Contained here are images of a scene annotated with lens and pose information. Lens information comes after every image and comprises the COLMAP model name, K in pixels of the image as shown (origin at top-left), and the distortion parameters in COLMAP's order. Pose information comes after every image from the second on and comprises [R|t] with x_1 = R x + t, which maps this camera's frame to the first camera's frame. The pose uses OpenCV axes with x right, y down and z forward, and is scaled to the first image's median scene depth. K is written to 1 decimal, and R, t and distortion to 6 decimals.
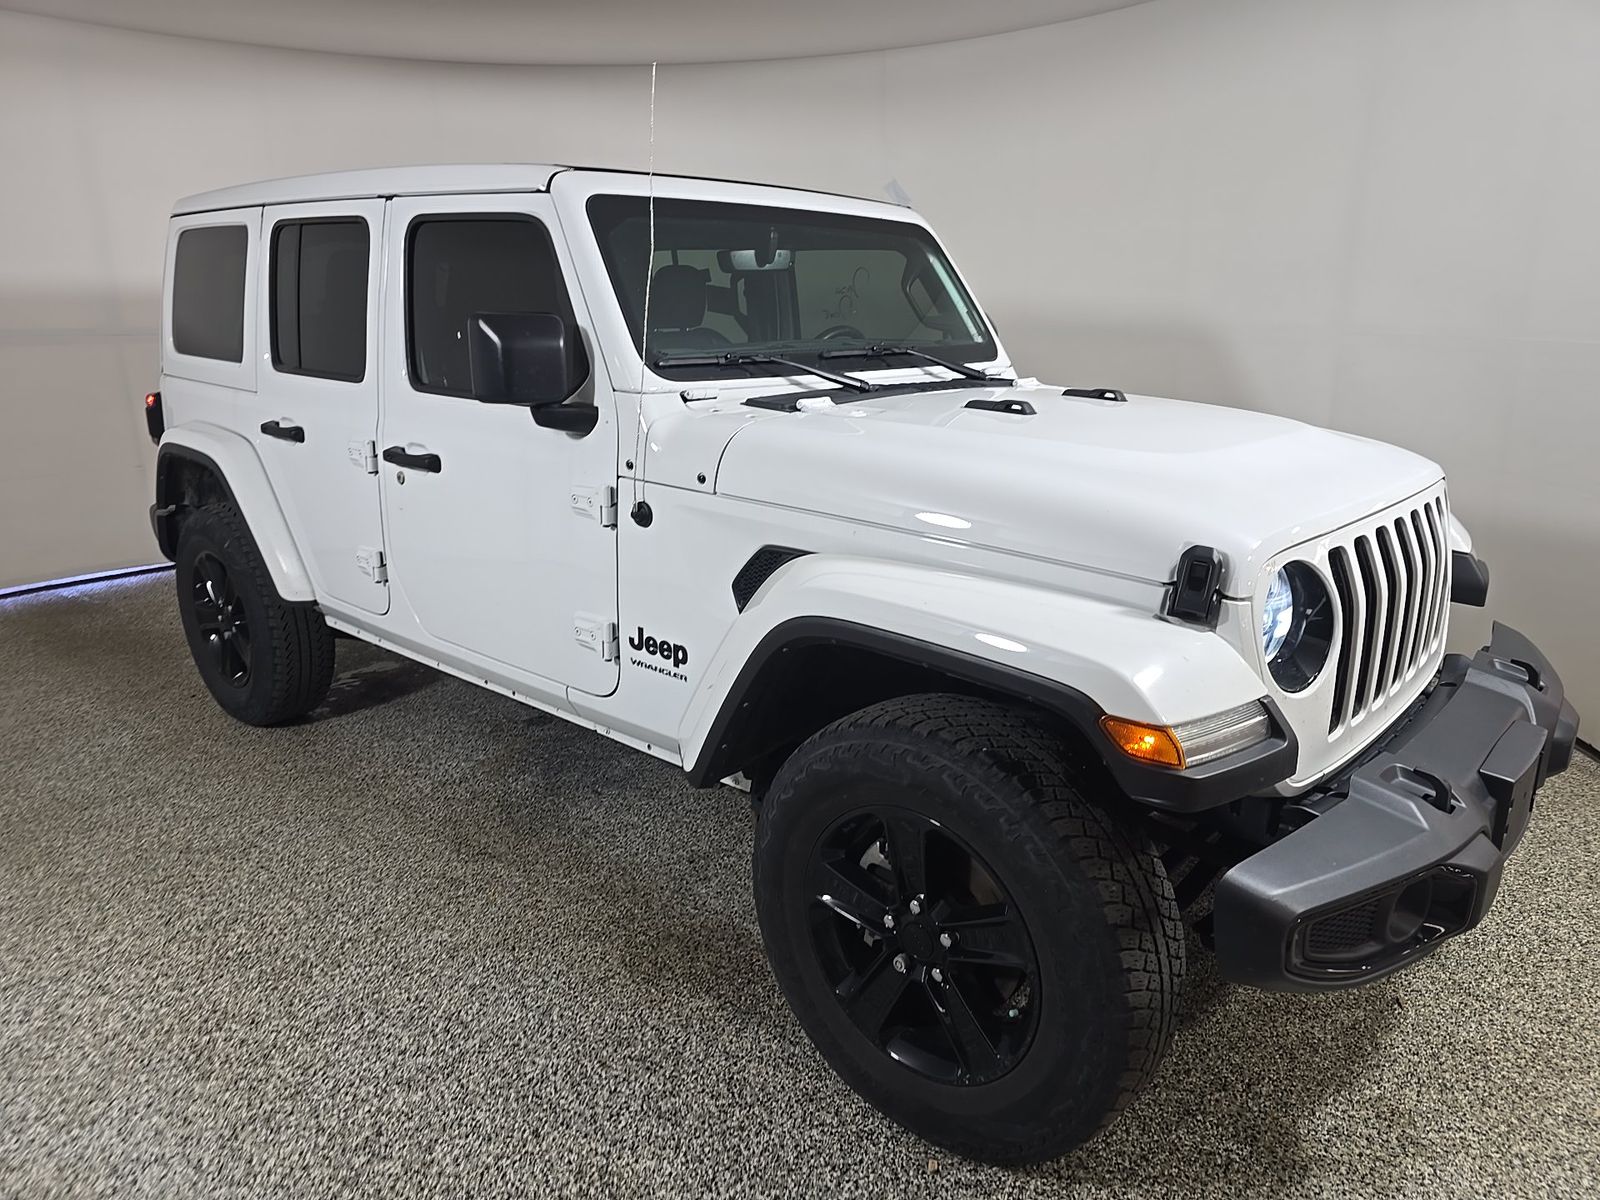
lens RADIAL K [[1101.2, 0, 786.3], [0, 1101.2, 616.5], [0, 0, 1]] dist [0.034830, -0.043555]
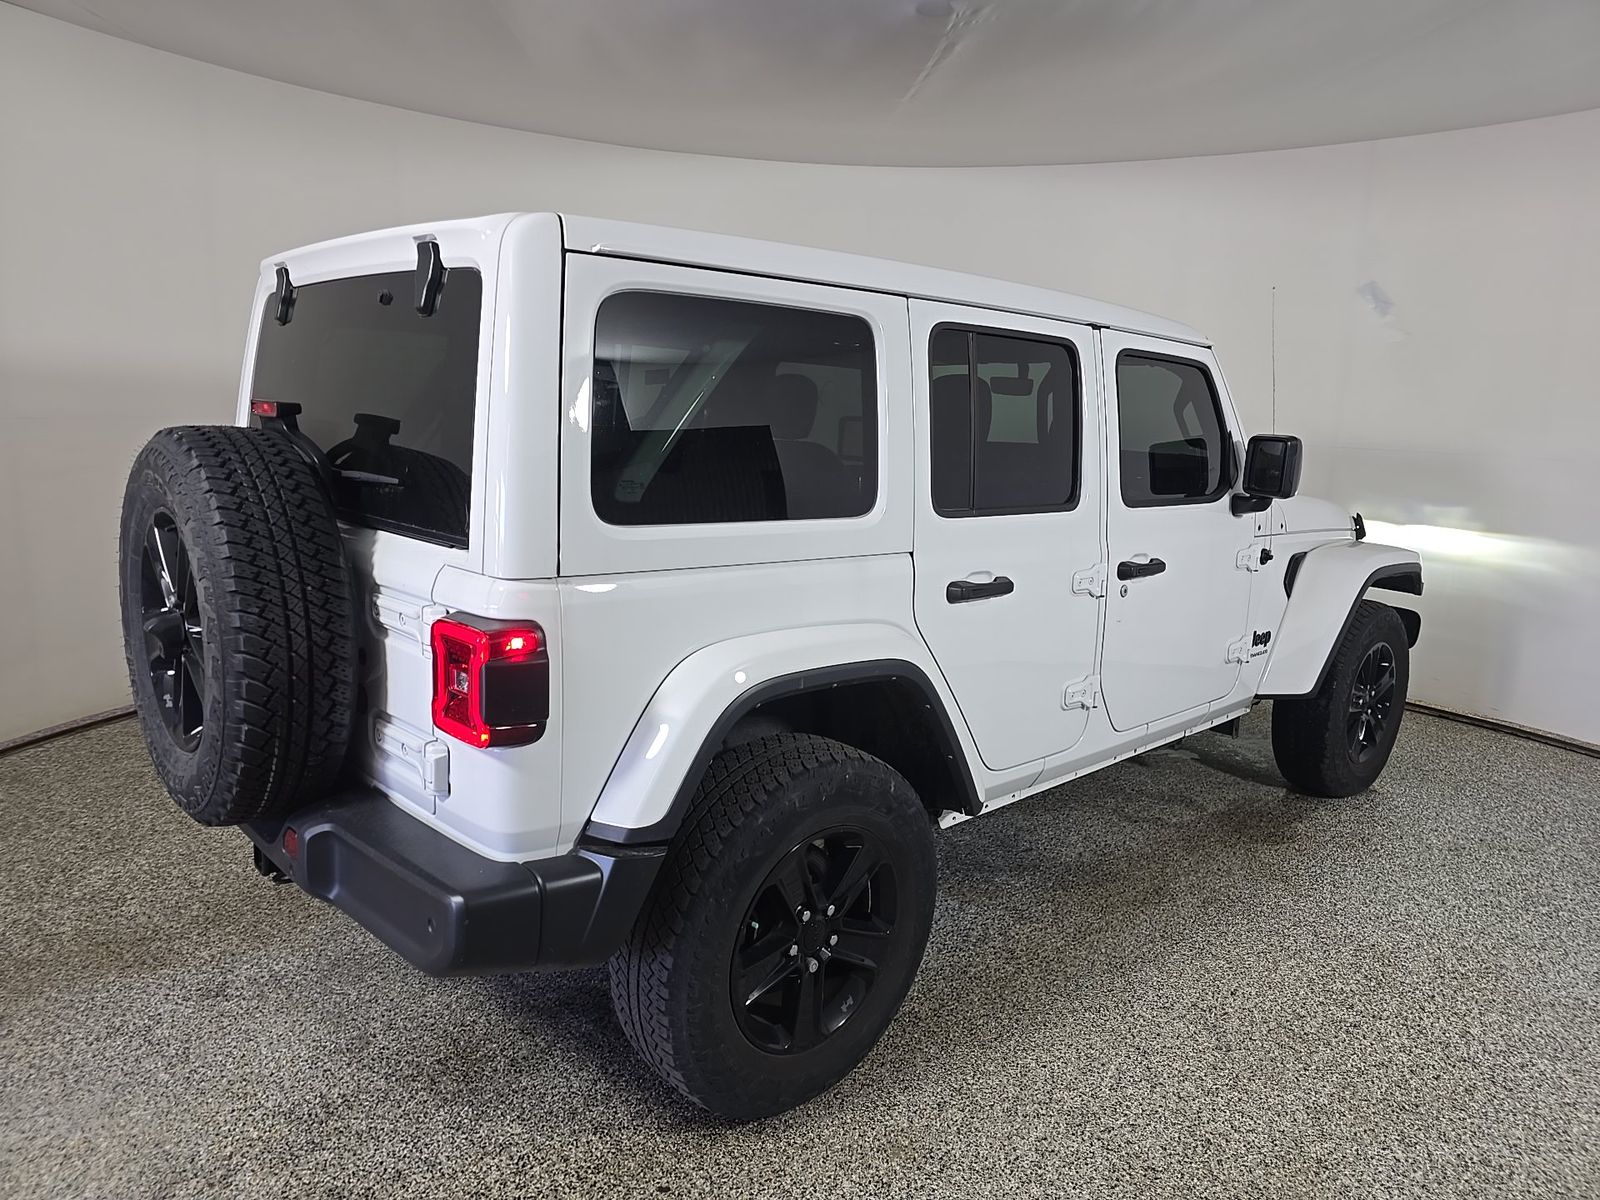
lens RADIAL K [[1101.2, 0, 786.3], [0, 1101.2, 616.5], [0, 0, 1]] dist [0.034830, -0.043555]
pose [[0.079707, -0.194642, 0.977630, -1.425578], [0.243686, 0.954798, 0.170228, -0.364258], [-0.966573, 0.224667, 0.123536, 1.204195]]
